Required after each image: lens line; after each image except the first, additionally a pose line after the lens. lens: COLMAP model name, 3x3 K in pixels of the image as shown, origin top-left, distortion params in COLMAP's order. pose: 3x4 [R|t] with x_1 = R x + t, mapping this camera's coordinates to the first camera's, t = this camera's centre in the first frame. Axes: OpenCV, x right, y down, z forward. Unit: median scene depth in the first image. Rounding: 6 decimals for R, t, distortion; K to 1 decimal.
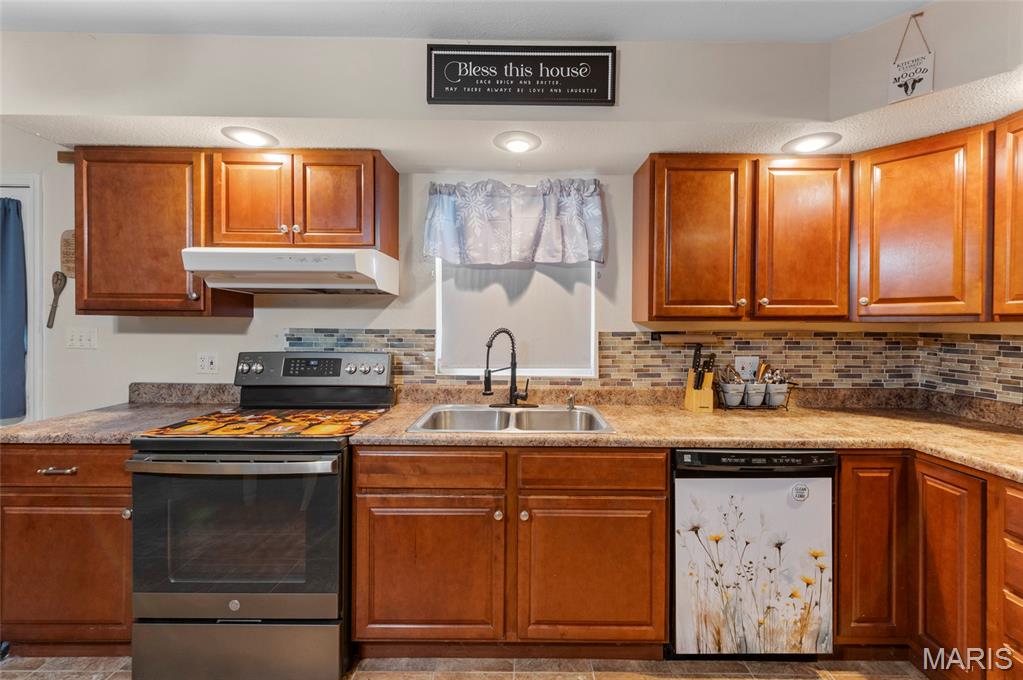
lens RADIAL K [[416.9, 0, 515.7], [0, 416.9, 328.1], [0, 0, 1]] dist [0.007401, -0.001450]
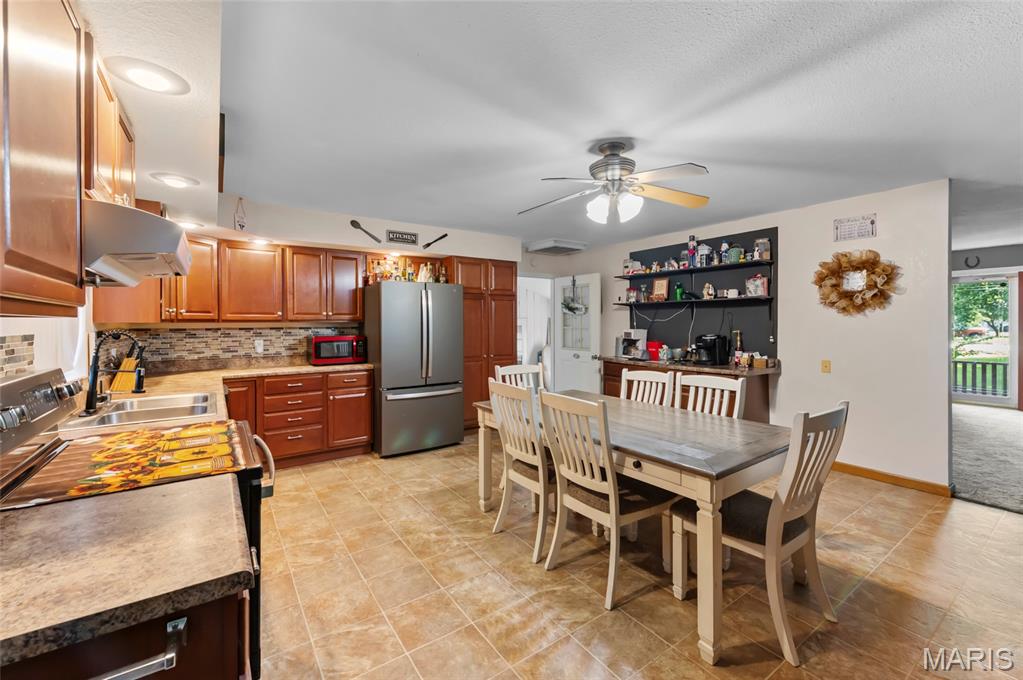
lens RADIAL K [[416.9, 0, 511.5], [0, 416.9, 307.5], [0, 0, 1]] dist [0.007401, -0.001450]
pose [[-0.577915, 0.027046, 0.815649, -1.547662], [0.003783, 0.999529, -0.030463, -0.020827], [-0.816088, -0.014519, -0.577745, 0.886352]]
